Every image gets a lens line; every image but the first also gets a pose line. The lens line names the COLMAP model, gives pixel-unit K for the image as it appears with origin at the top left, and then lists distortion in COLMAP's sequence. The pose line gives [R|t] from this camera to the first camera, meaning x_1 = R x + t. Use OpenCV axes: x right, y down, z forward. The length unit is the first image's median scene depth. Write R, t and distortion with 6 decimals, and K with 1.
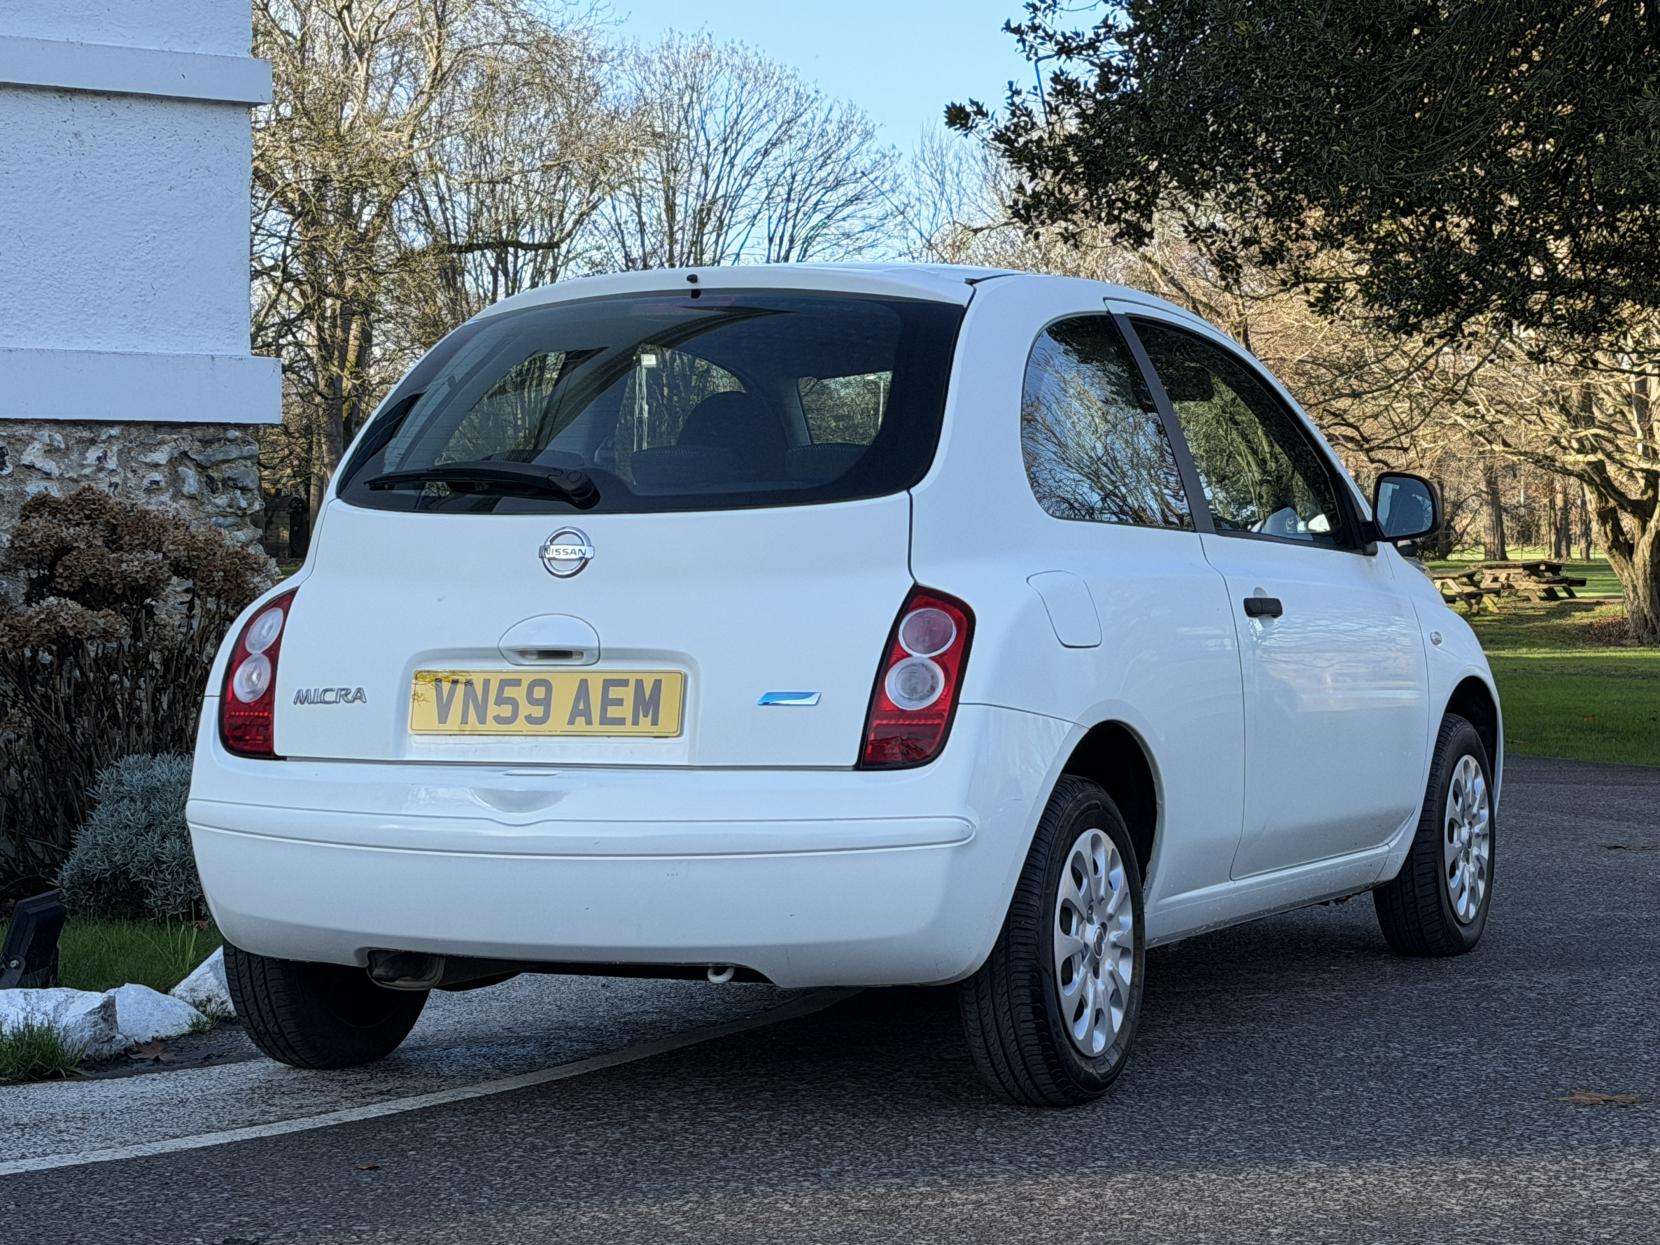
lens RADIAL K [[3689.7, 0, 837.2], [0, 3689.7, 621.7], [0, 0, 1]] dist [0.167301, 0.000000]
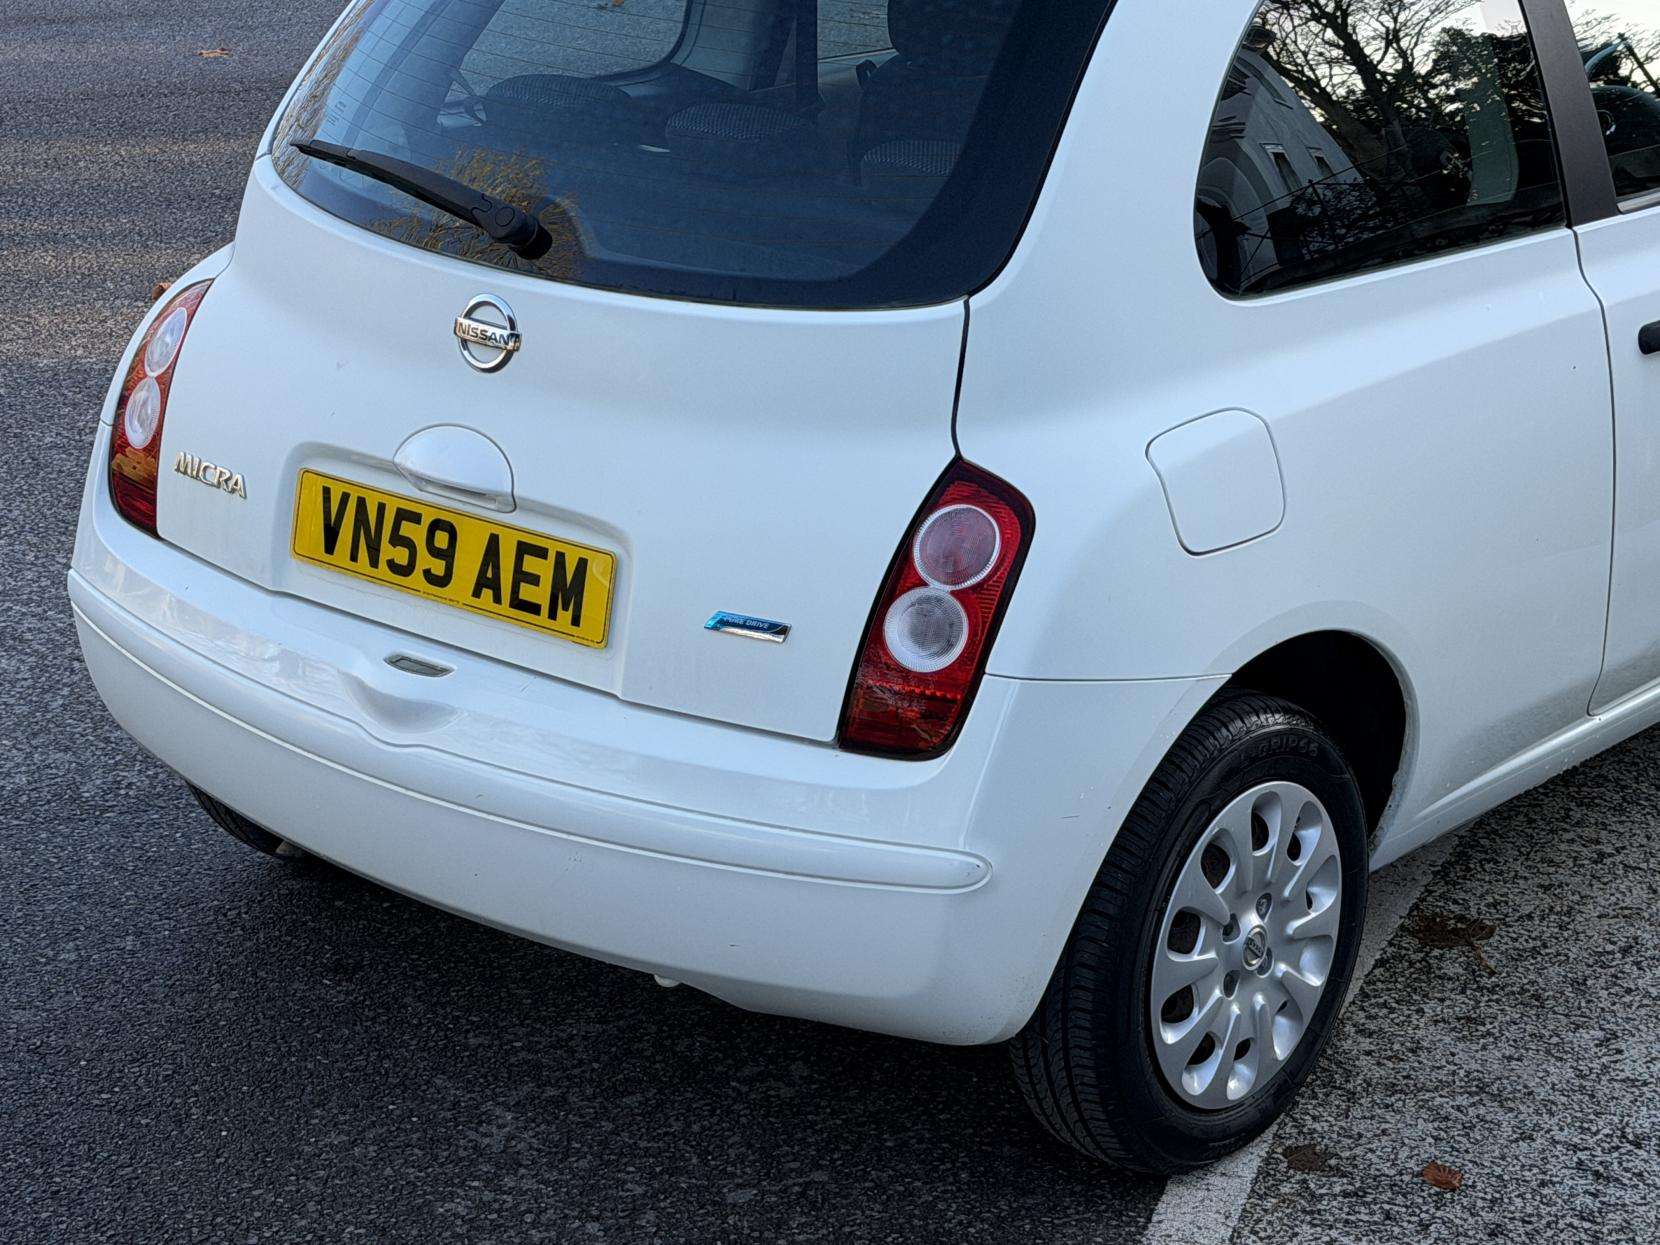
lens RADIAL K [[3689.7, 0, 870.1], [0, 3689.7, 666.9], [0, 0, 1]] dist [0.167301, 0.000000]
pose [[0.963684, 0.103388, -0.246221, 0.168301], [-0.019778, 0.947115, 0.320284, -0.180877], [0.266313, -0.303783, 0.914764, 0.389573]]
